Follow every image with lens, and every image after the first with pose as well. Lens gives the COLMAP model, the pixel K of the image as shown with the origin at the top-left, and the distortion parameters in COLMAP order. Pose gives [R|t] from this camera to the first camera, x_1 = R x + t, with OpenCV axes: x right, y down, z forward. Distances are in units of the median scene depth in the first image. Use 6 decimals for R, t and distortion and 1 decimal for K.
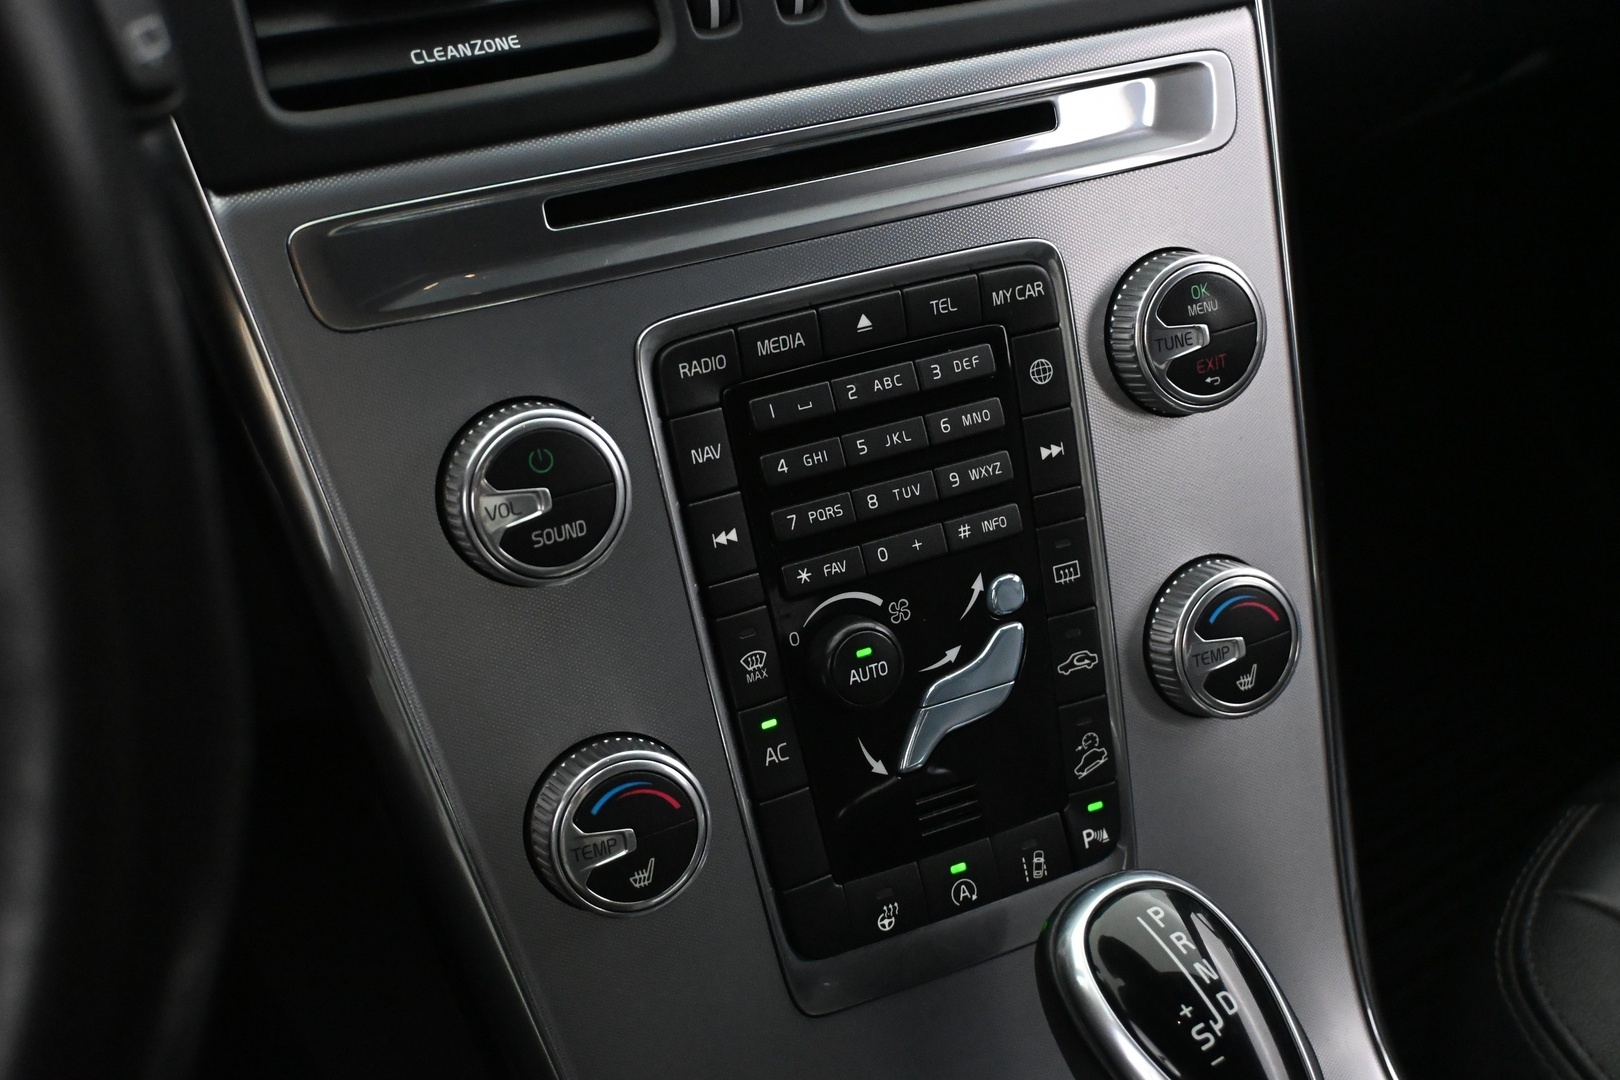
lens RADIAL K [[2057.2, 0, 810.0], [0, 2057.2, 540.0], [0, 0, 1]] dist [0.005535, 0.009904]
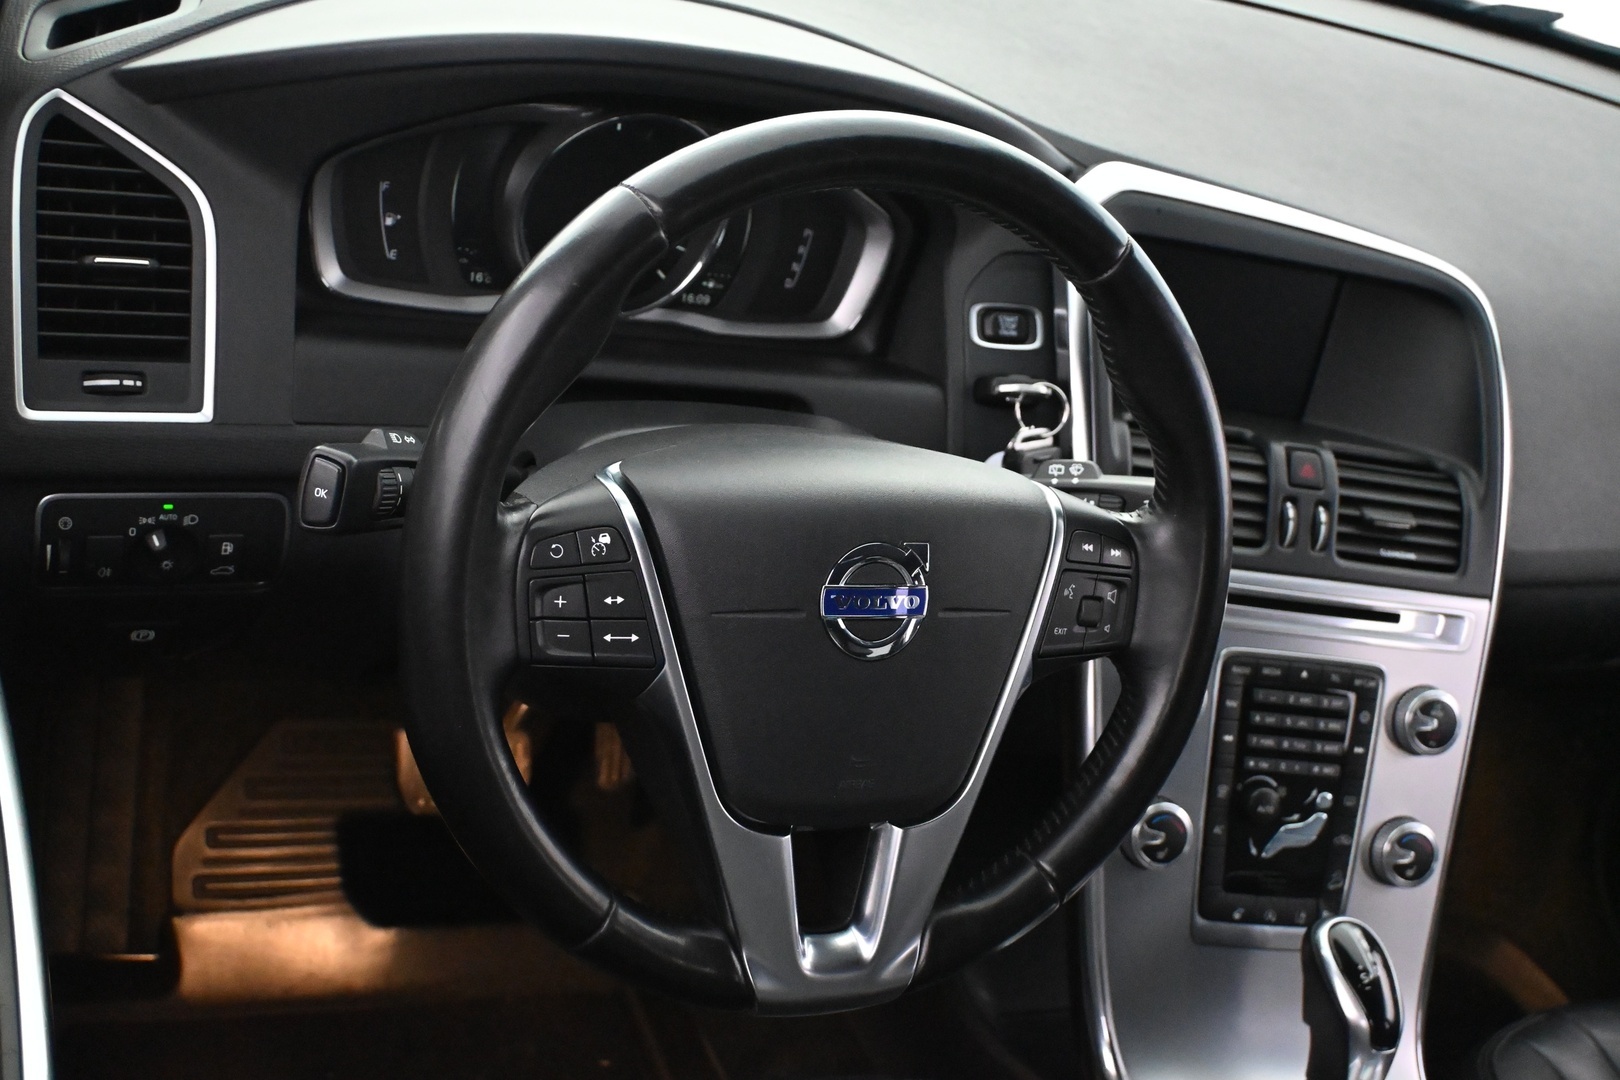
lens RADIAL K [[2057.2, 0, 810.0], [0, 2057.2, 540.0], [0, 0, 1]] dist [0.005535, 0.009904]
pose [[0.946308, 0.311141, -0.087706, -0.355692], [-0.321016, 0.936433, -0.141573, 0.273812], [0.038082, 0.162126, 0.986035, -1.434403]]
